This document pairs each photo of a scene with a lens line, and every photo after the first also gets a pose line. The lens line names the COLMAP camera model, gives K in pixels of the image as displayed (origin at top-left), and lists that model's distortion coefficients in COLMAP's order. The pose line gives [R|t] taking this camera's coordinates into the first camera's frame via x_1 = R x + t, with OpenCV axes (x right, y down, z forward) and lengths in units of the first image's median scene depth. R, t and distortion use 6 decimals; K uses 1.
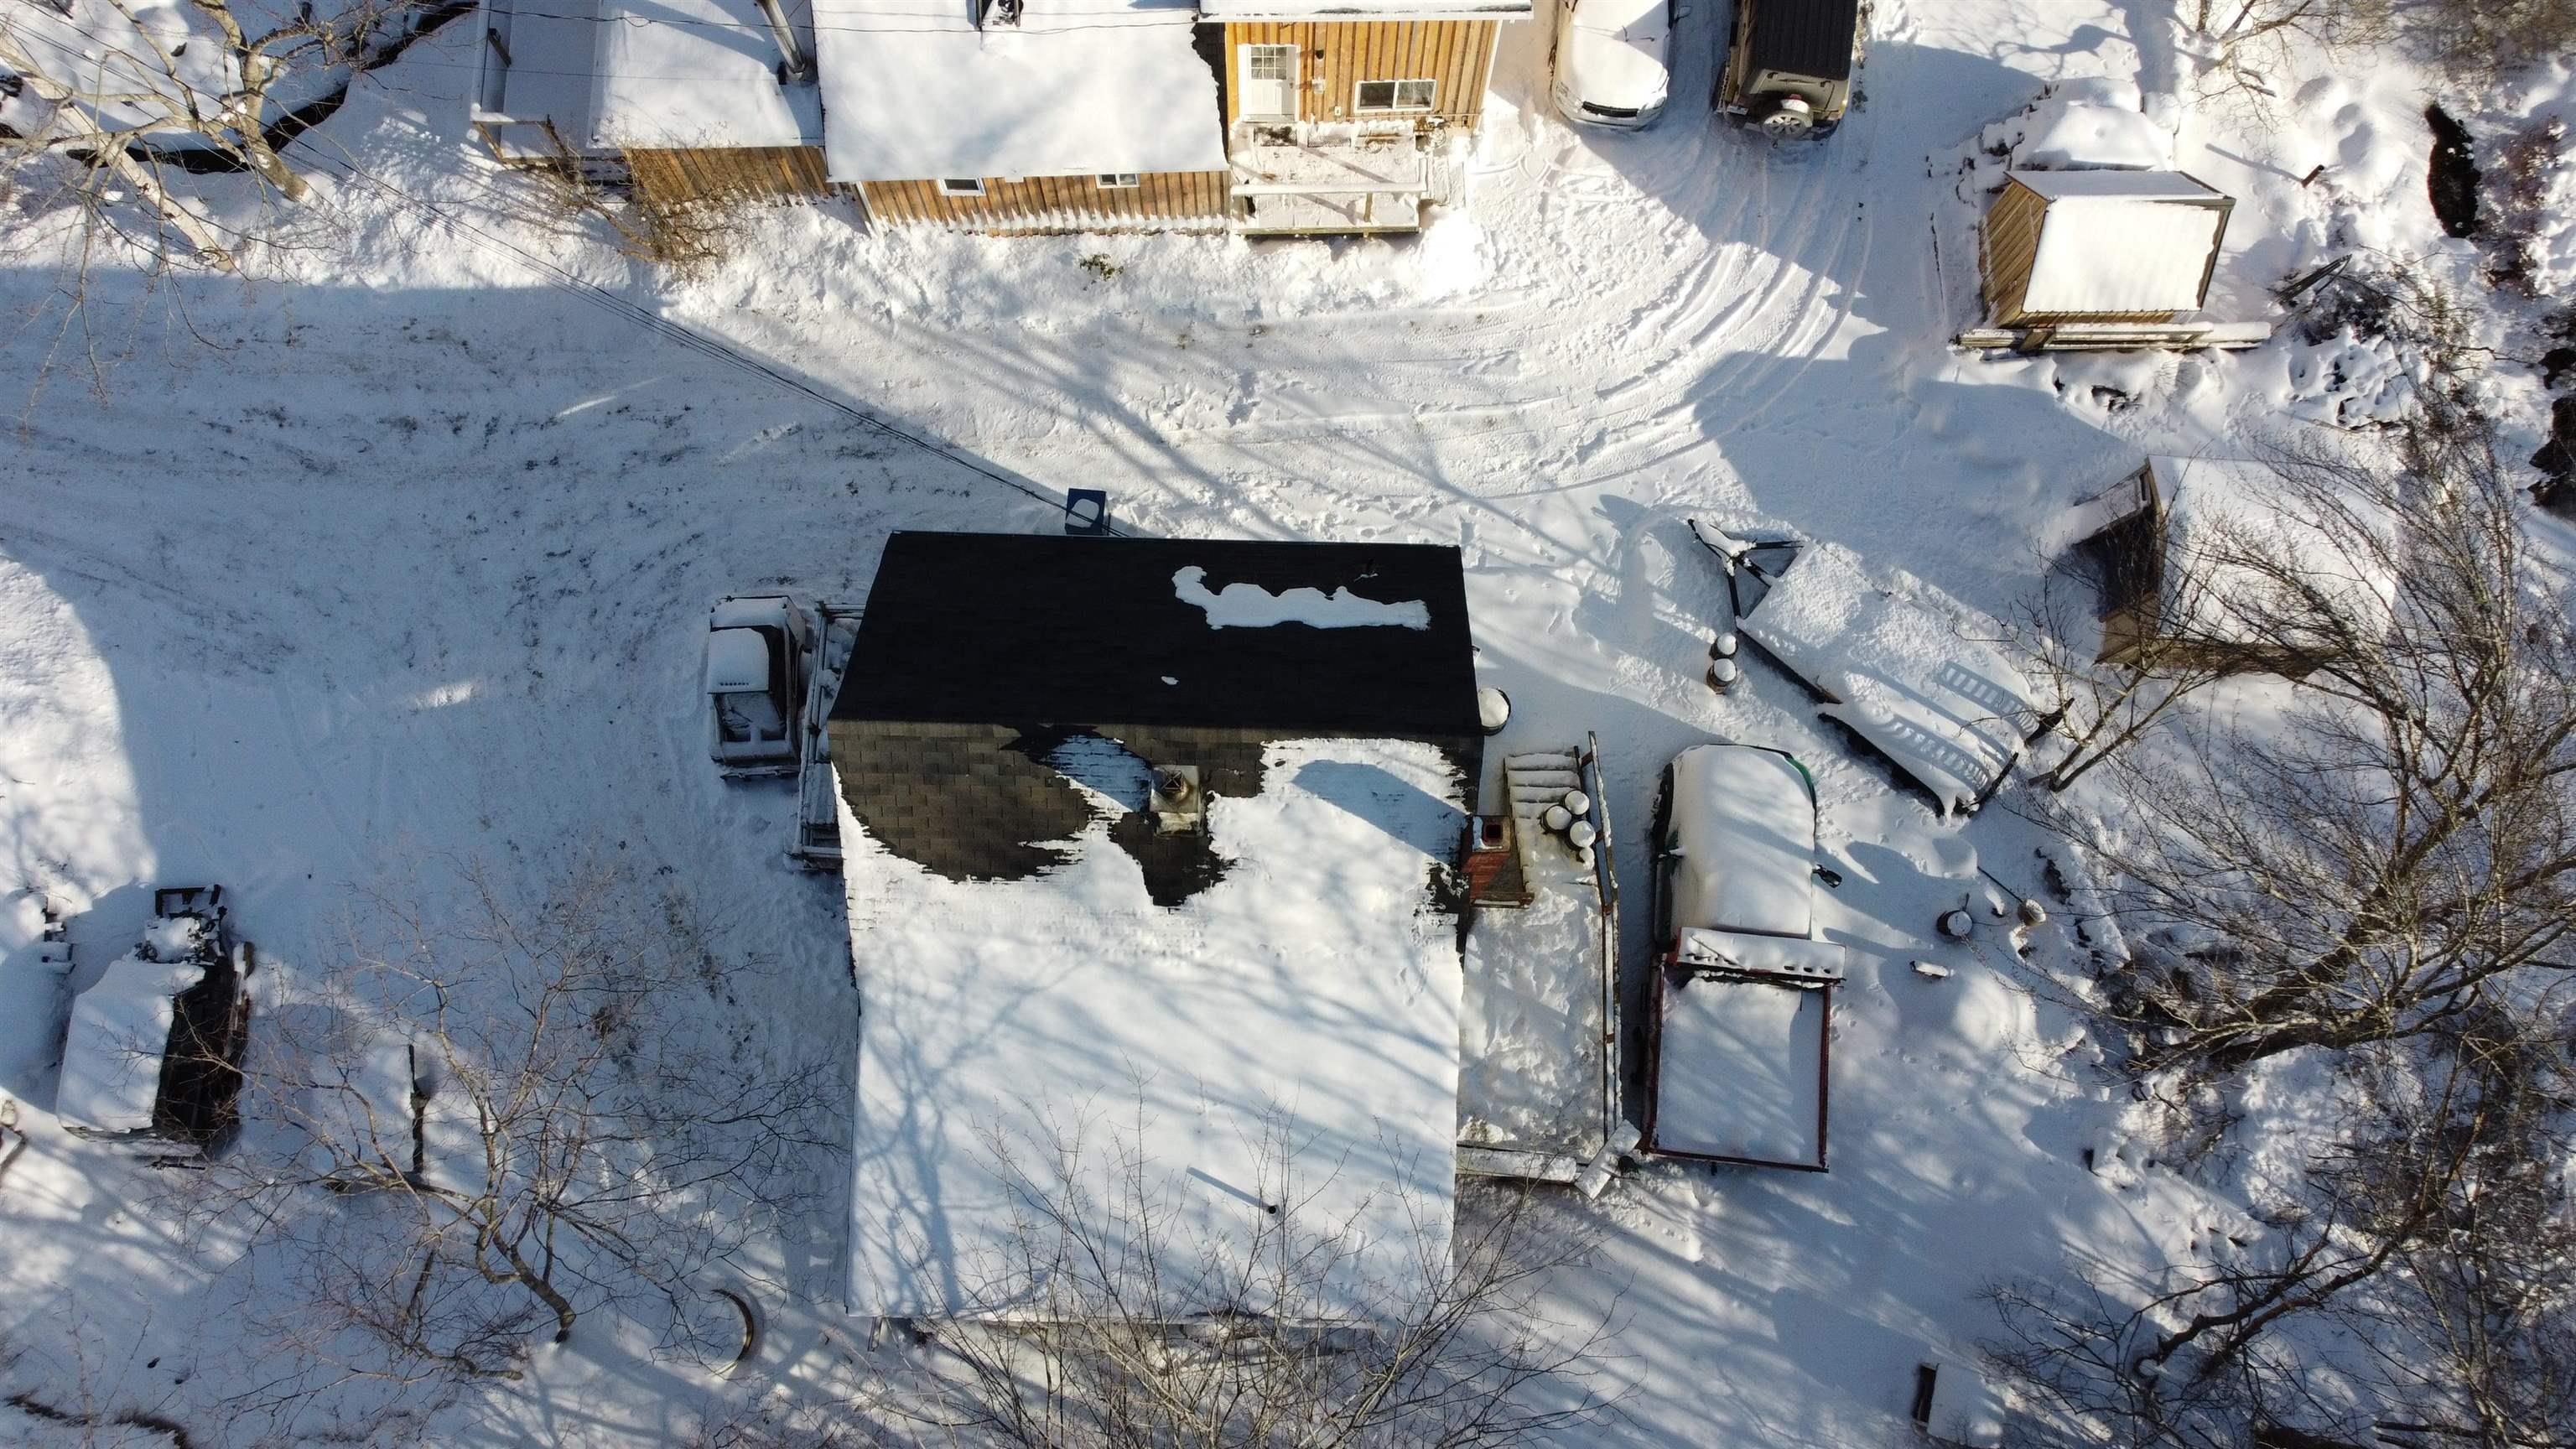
lens RADIAL K [[1939.5, 0, 1288.0], [0, 1939.5, 724.5], [0, 0, 1]] dist [0.002294, -0.009306]
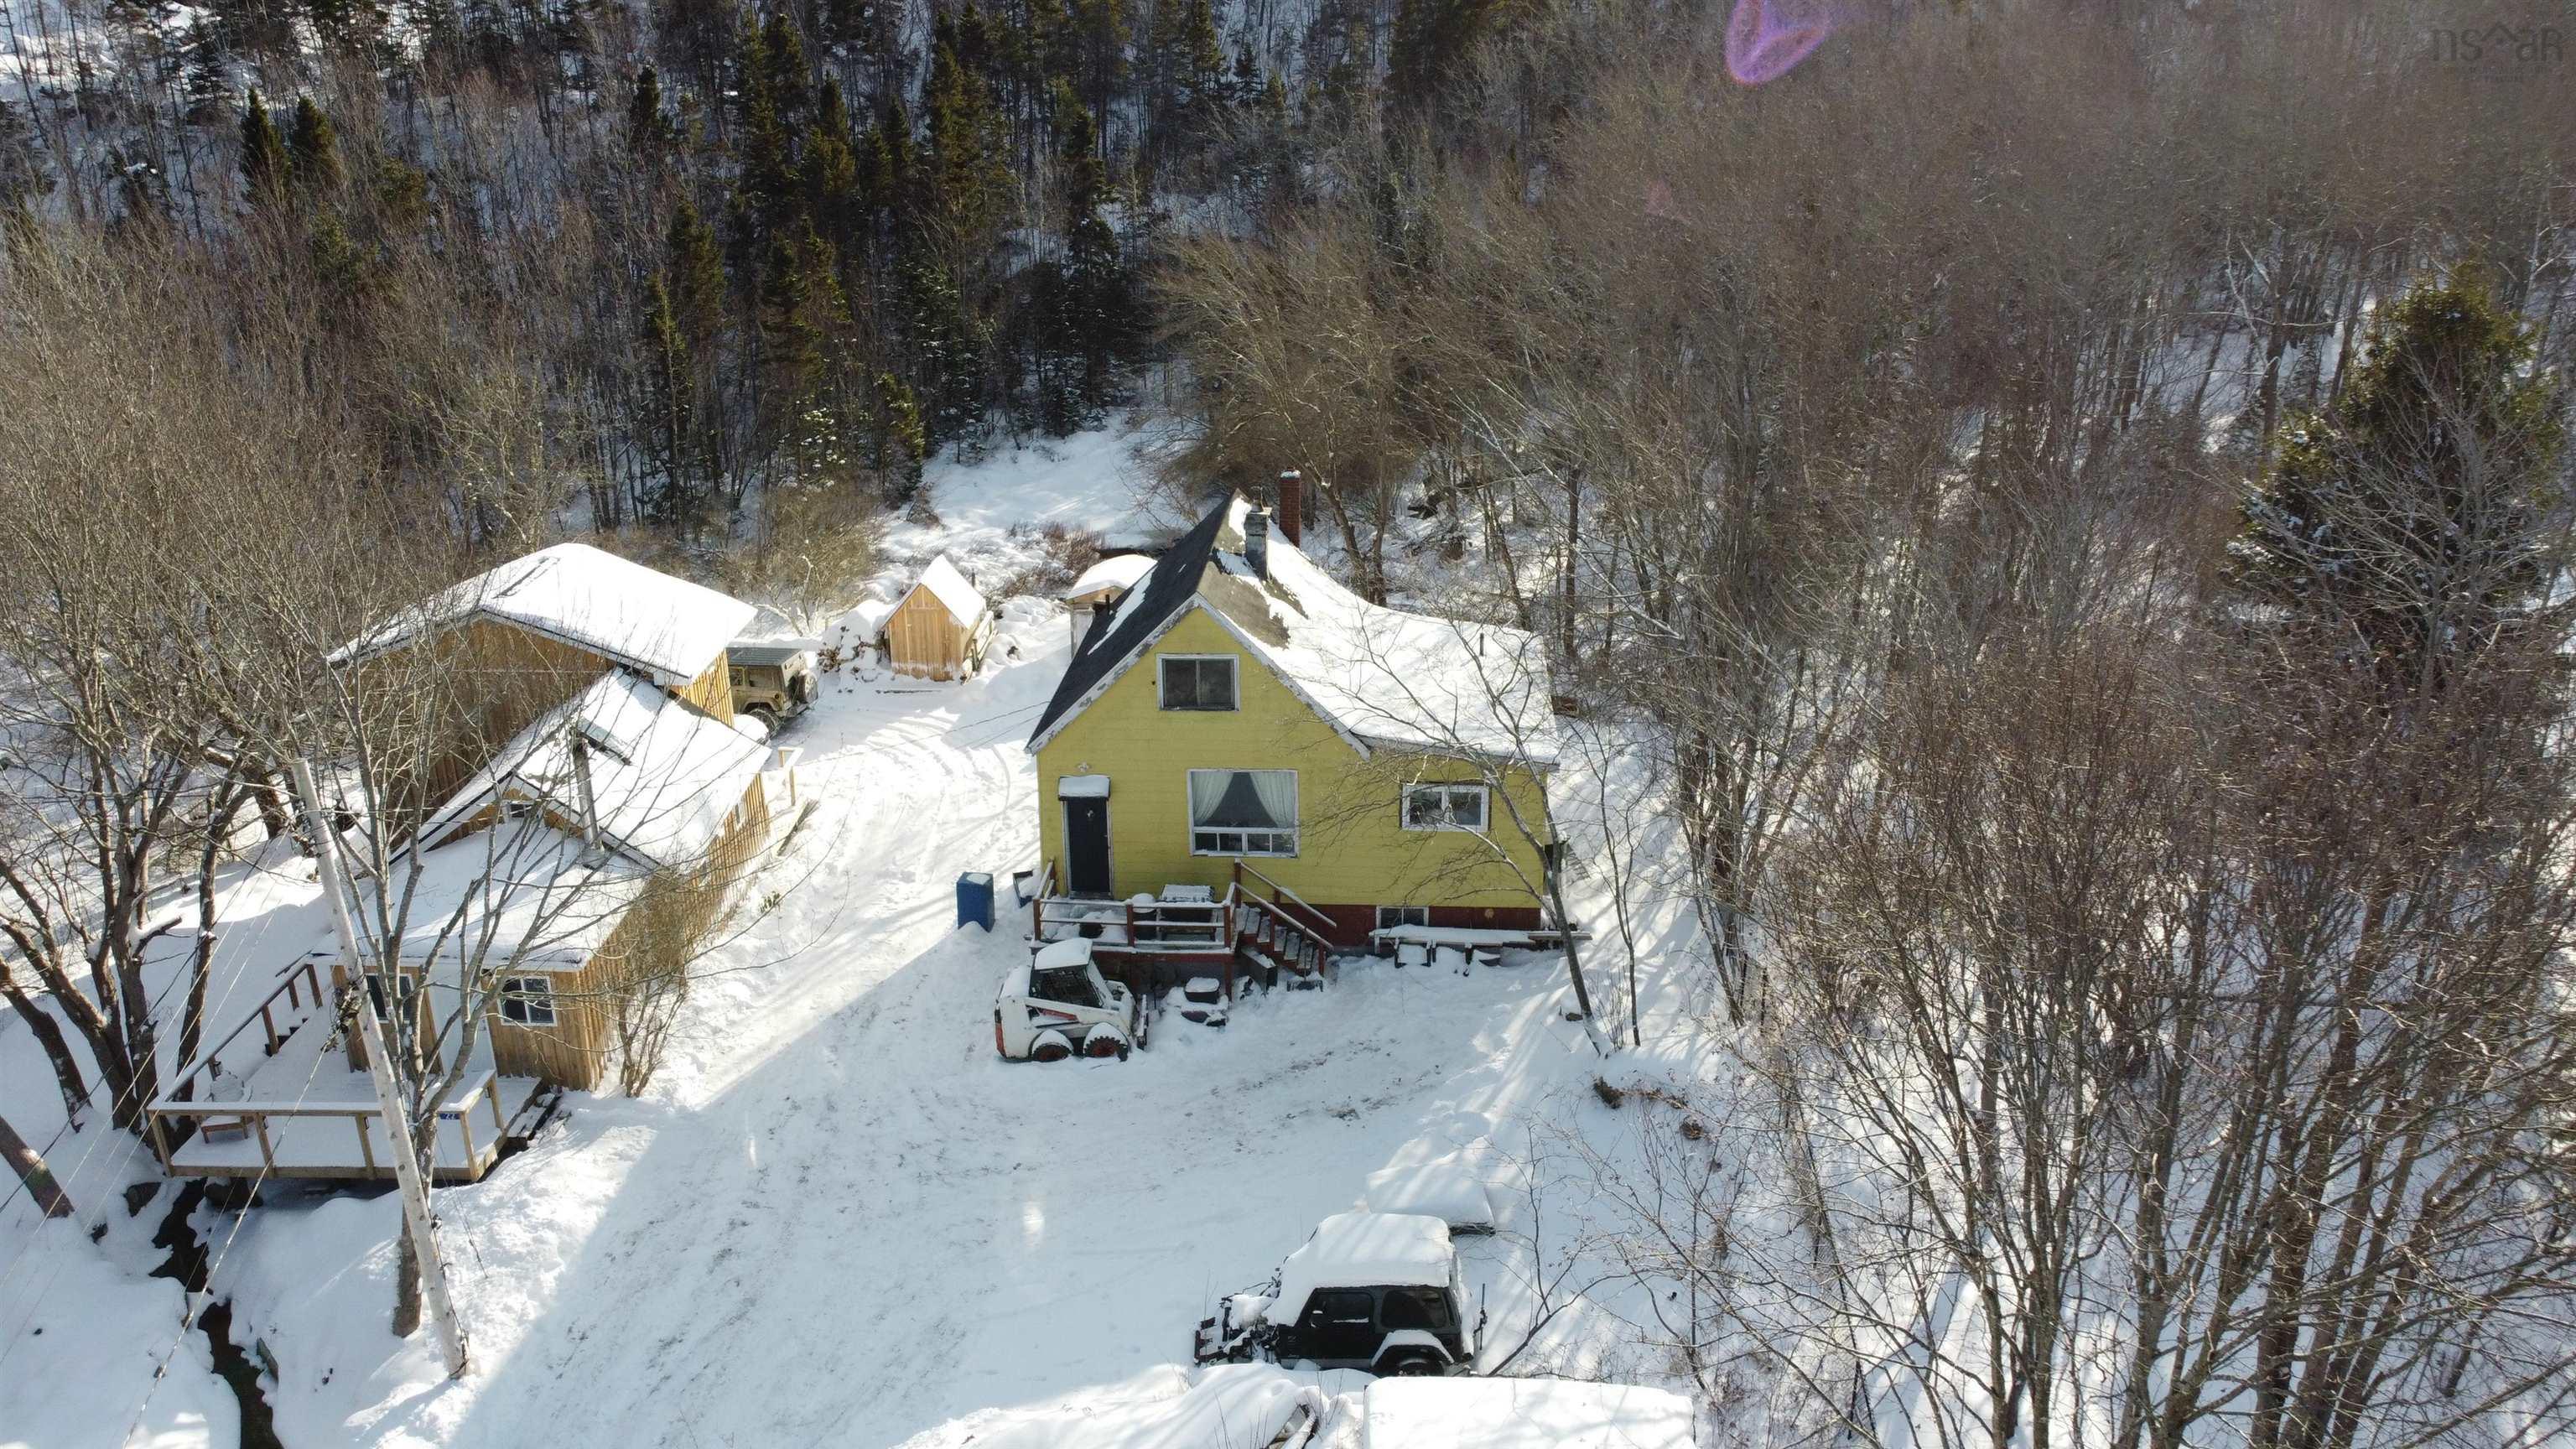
lens RADIAL K [[1939.5, 0, 1288.0], [0, 1939.5, 724.5], [0, 0, 1]] dist [0.002294, -0.009306]
pose [[0.050649, -0.374985, 0.925646, -1.237734], [0.975098, 0.218942, 0.035339, 0.028020], [-0.215914, 0.900806, 0.376737, 0.337208]]
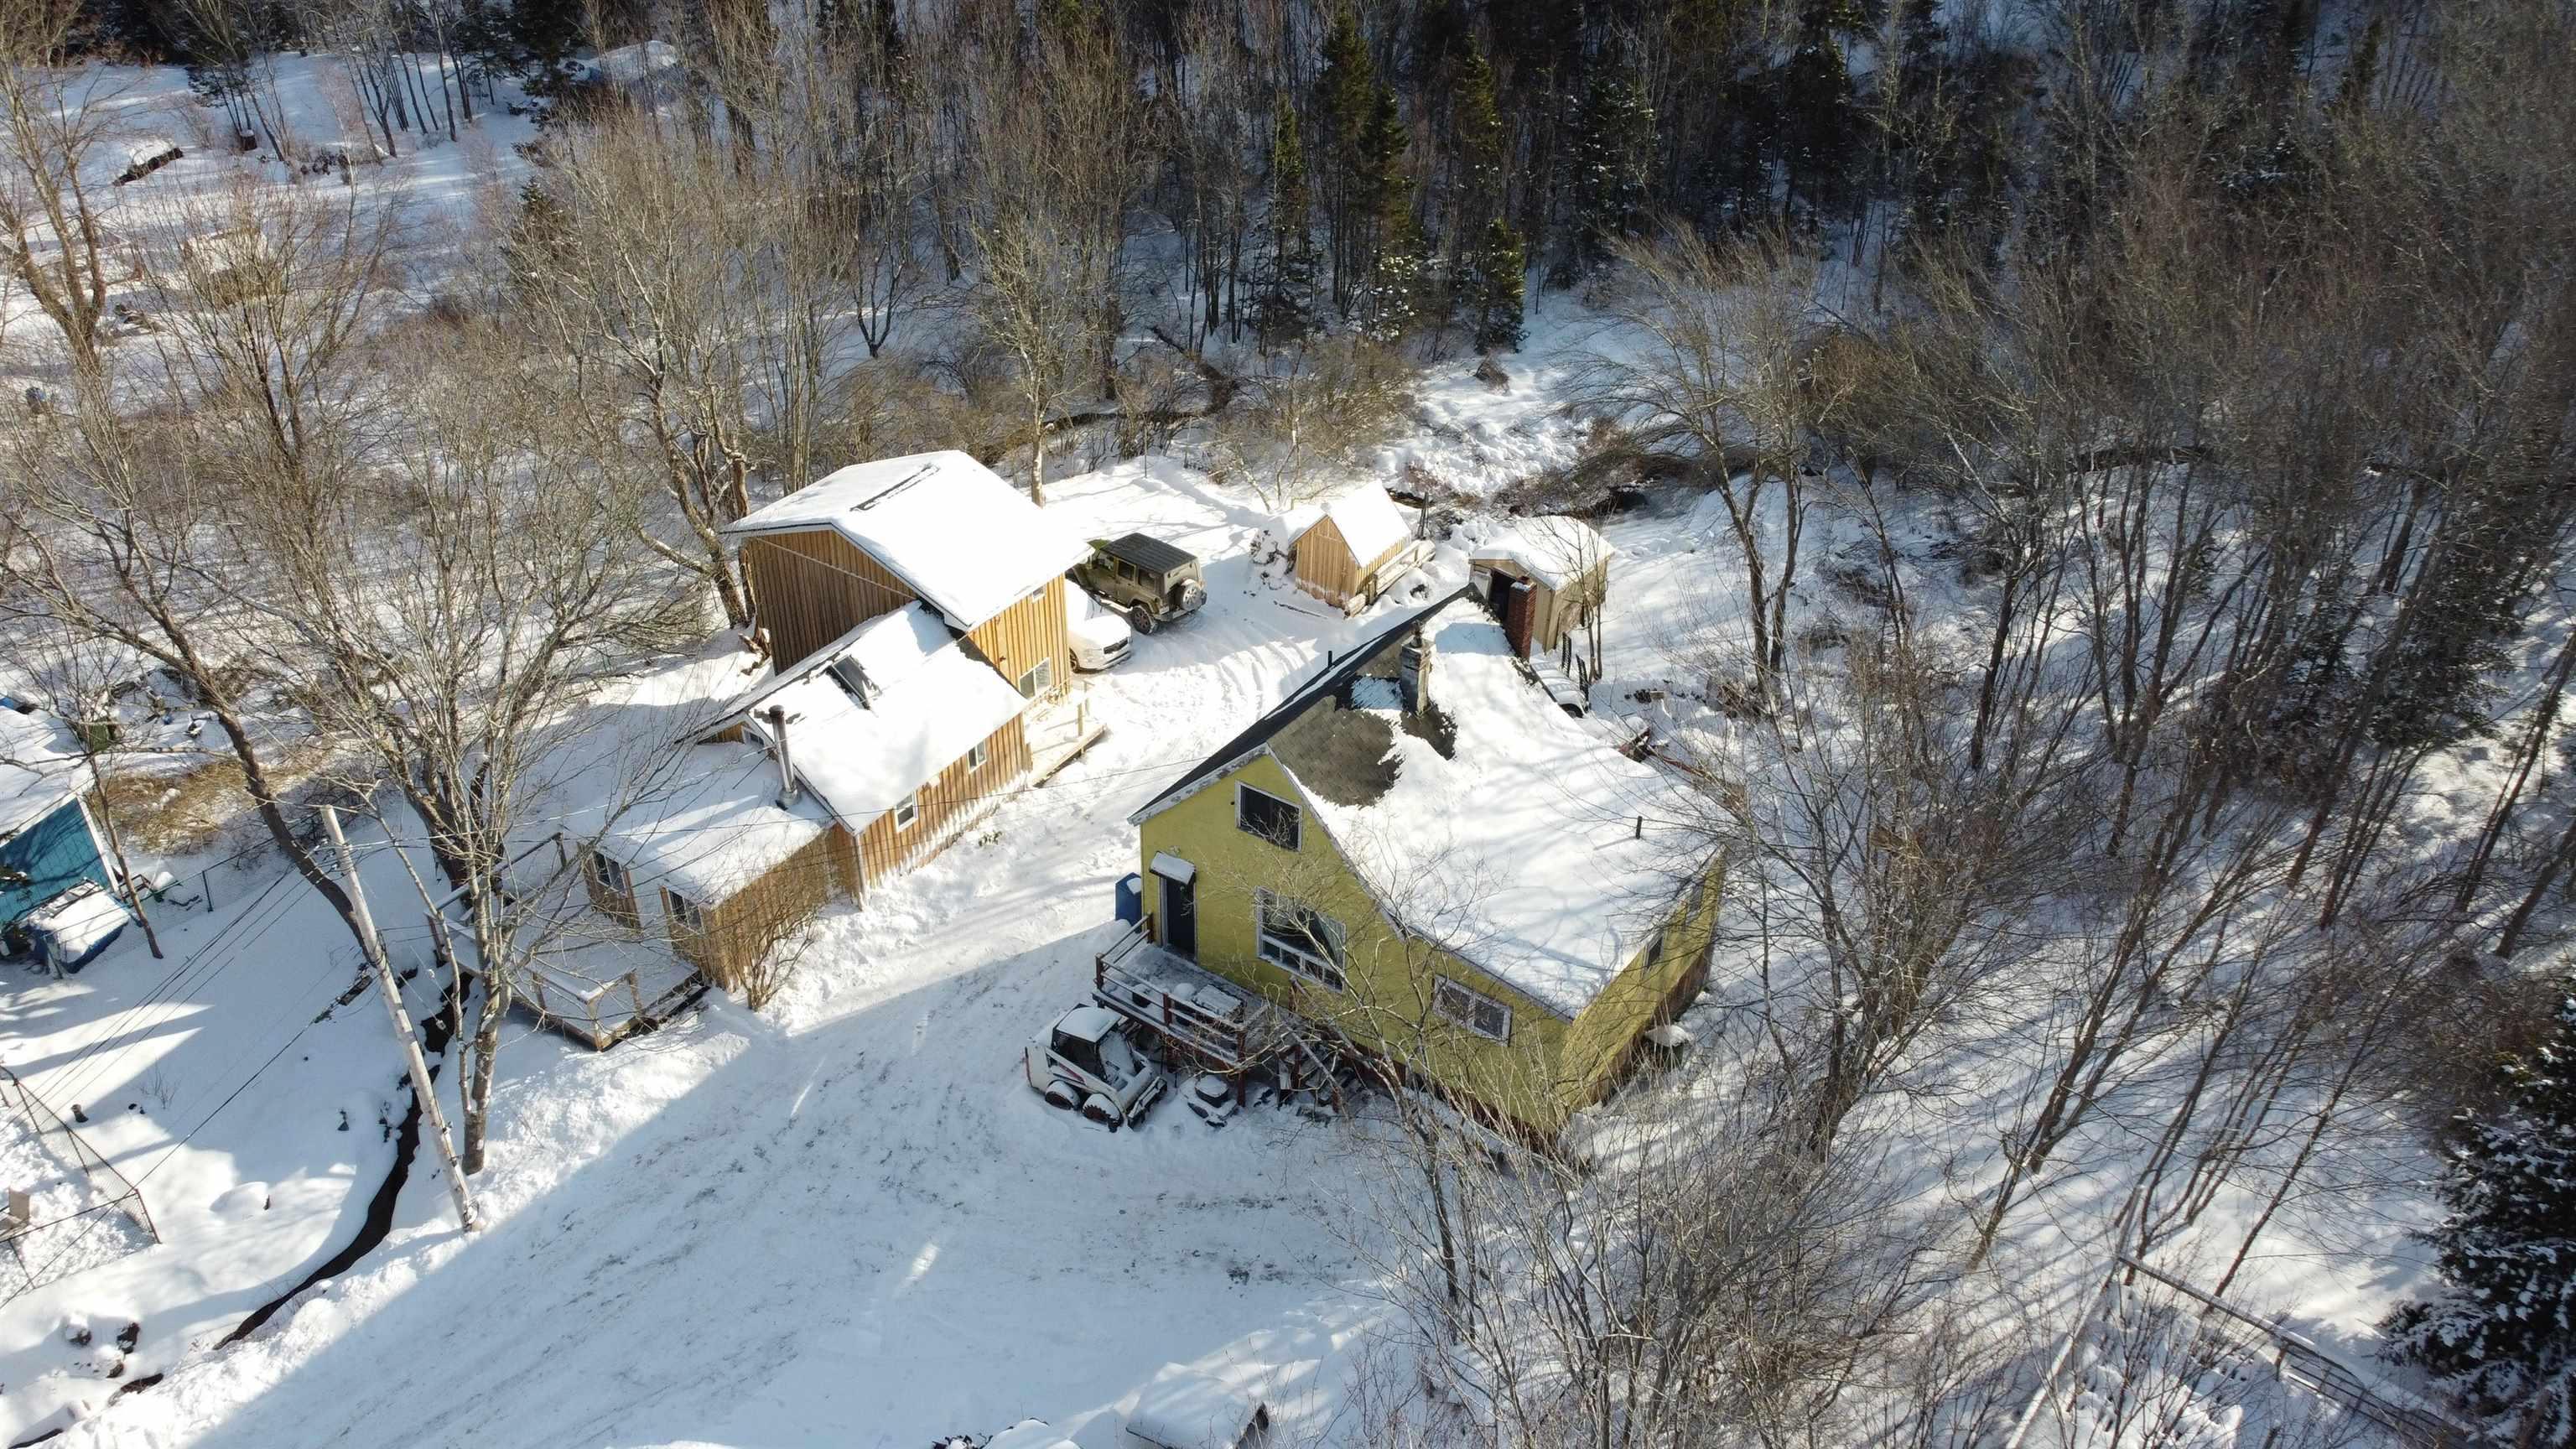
lens RADIAL K [[1939.5, 0, 1288.0], [0, 1939.5, 724.5], [0, 0, 1]] dist [0.002294, -0.009306]
pose [[0.555730, -0.459206, 0.693033, -0.945921], [0.808372, 0.493159, -0.321450, 0.371184], [-0.194164, 0.738867, 0.645272, -0.041827]]
